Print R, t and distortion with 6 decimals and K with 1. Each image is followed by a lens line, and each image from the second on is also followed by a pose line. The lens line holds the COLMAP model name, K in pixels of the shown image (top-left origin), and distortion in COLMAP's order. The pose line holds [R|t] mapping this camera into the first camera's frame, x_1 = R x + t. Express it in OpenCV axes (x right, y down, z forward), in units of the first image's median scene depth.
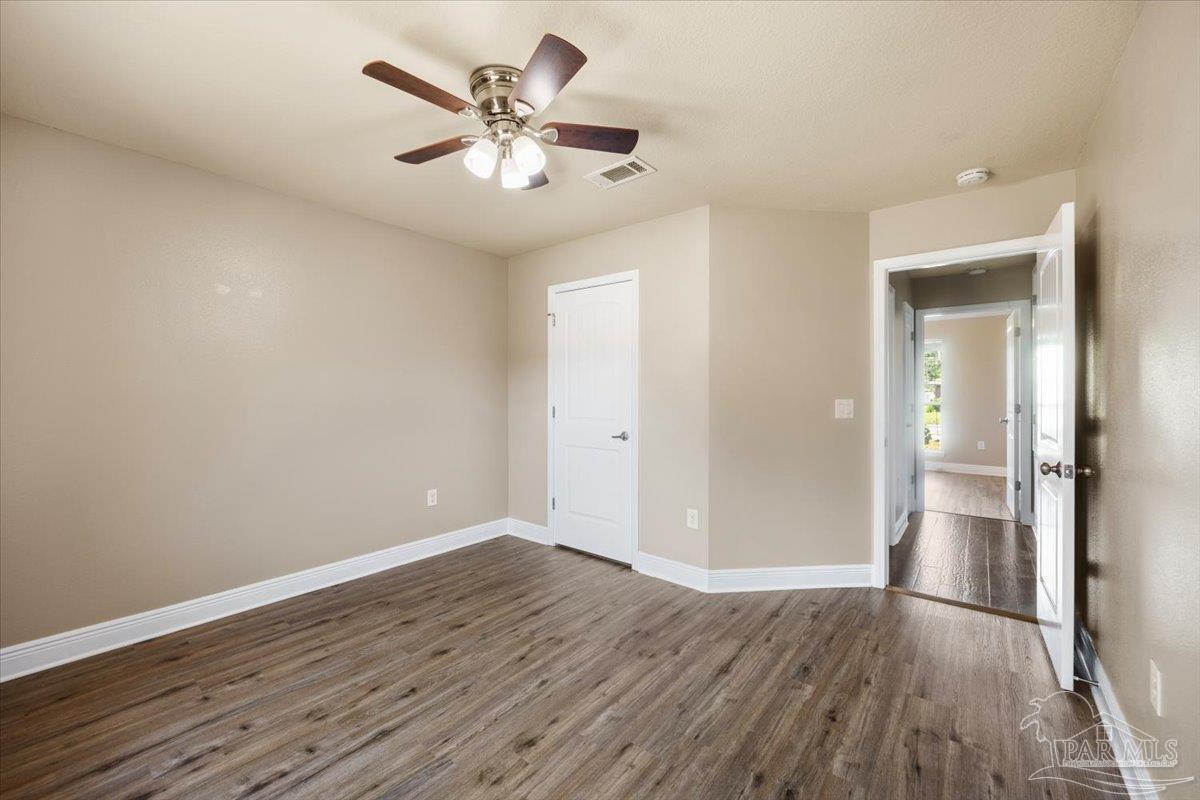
lens RADIAL K [[464.9, 0, 596.9], [0, 464.9, 400.8], [0, 0, 1]] dist [-0.003305, -0.000227]
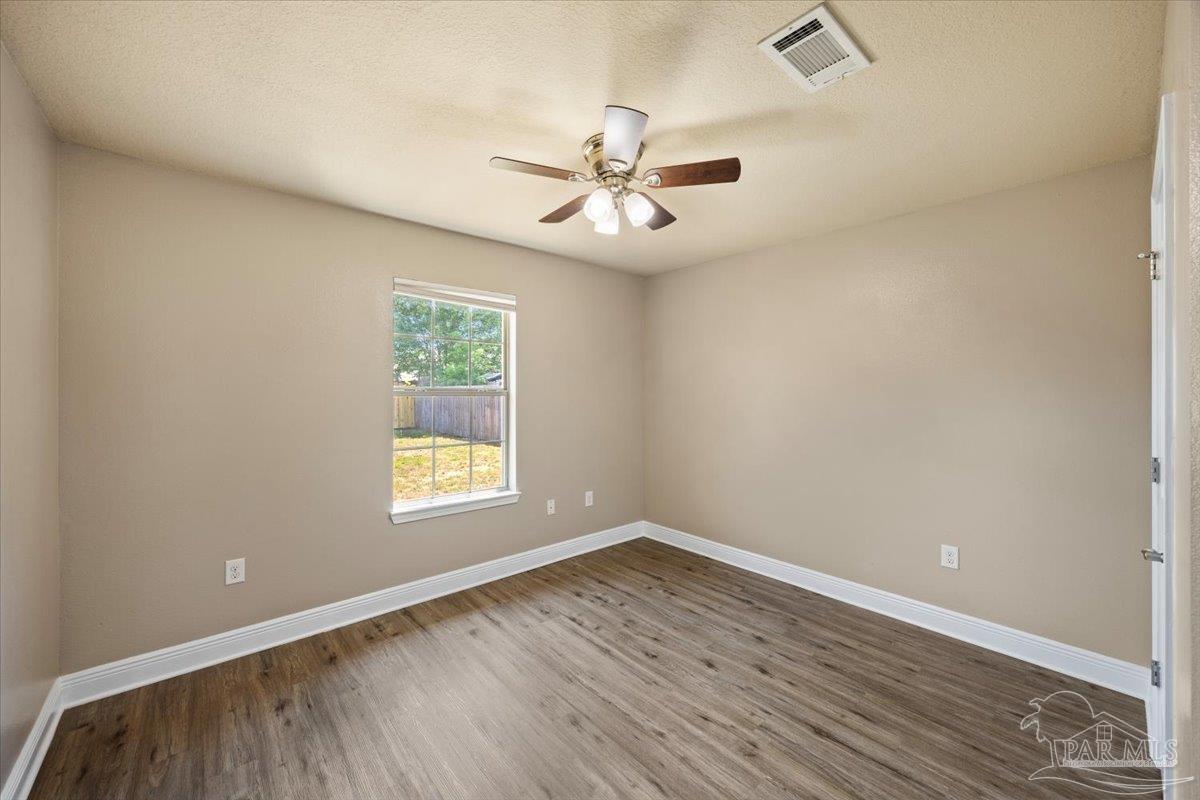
lens RADIAL K [[464.9, 0, 596.9], [0, 464.9, 400.8], [0, 0, 1]] dist [-0.003305, -0.000227]
pose [[-0.171795, 0.017059, -0.984985, 0.716020], [-0.019065, 0.999605, 0.020638, -0.060418], [0.984948, 0.022325, -0.171402, 0.916286]]
